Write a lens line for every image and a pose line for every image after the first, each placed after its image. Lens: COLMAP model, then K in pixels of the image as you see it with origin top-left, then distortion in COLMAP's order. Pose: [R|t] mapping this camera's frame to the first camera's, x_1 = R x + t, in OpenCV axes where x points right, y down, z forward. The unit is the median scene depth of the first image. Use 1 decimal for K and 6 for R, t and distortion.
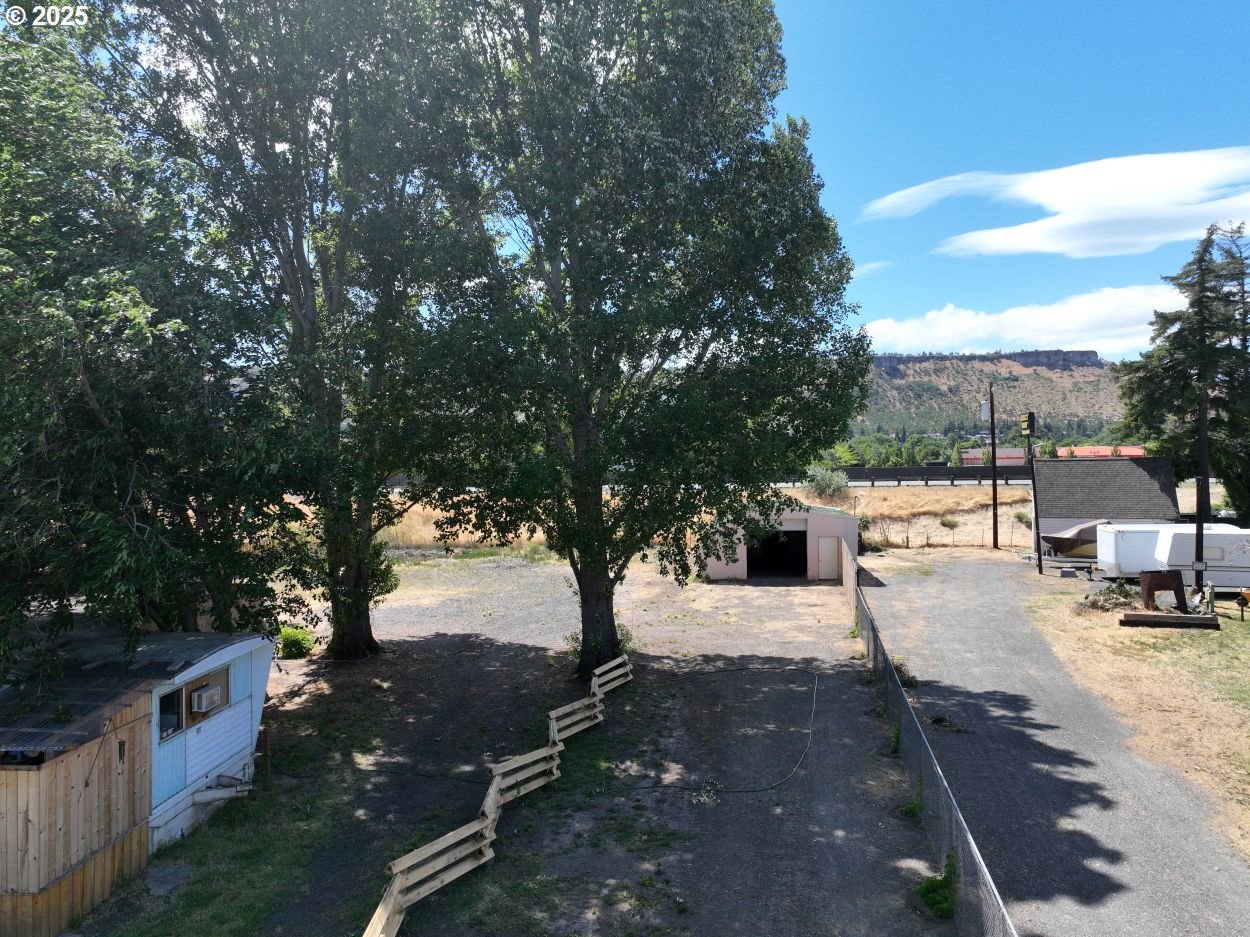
lens RADIAL K [[880.7, 0, 625.0], [0, 880.7, 468.5], [0, 0, 1]] dist [0.001027, 0.015234]
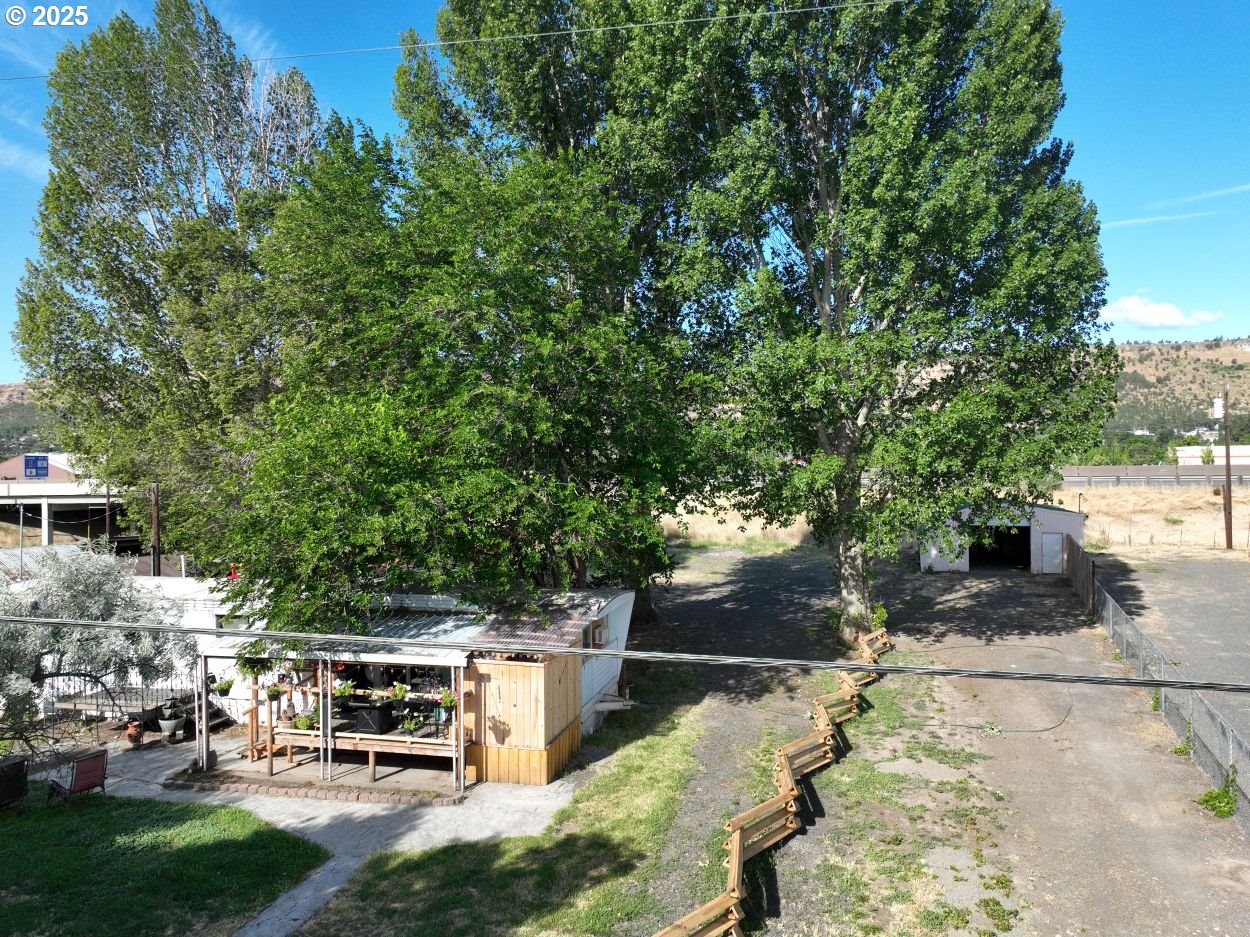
lens RADIAL K [[880.7, 0, 625.0], [0, 880.7, 468.5], [0, 0, 1]] dist [0.001027, 0.015234]
pose [[0.982144, 0.008518, -0.187940, -0.060893], [-0.007431, 0.999951, 0.006487, -0.001397], [0.187986, -0.004975, 0.982159, -0.103752]]
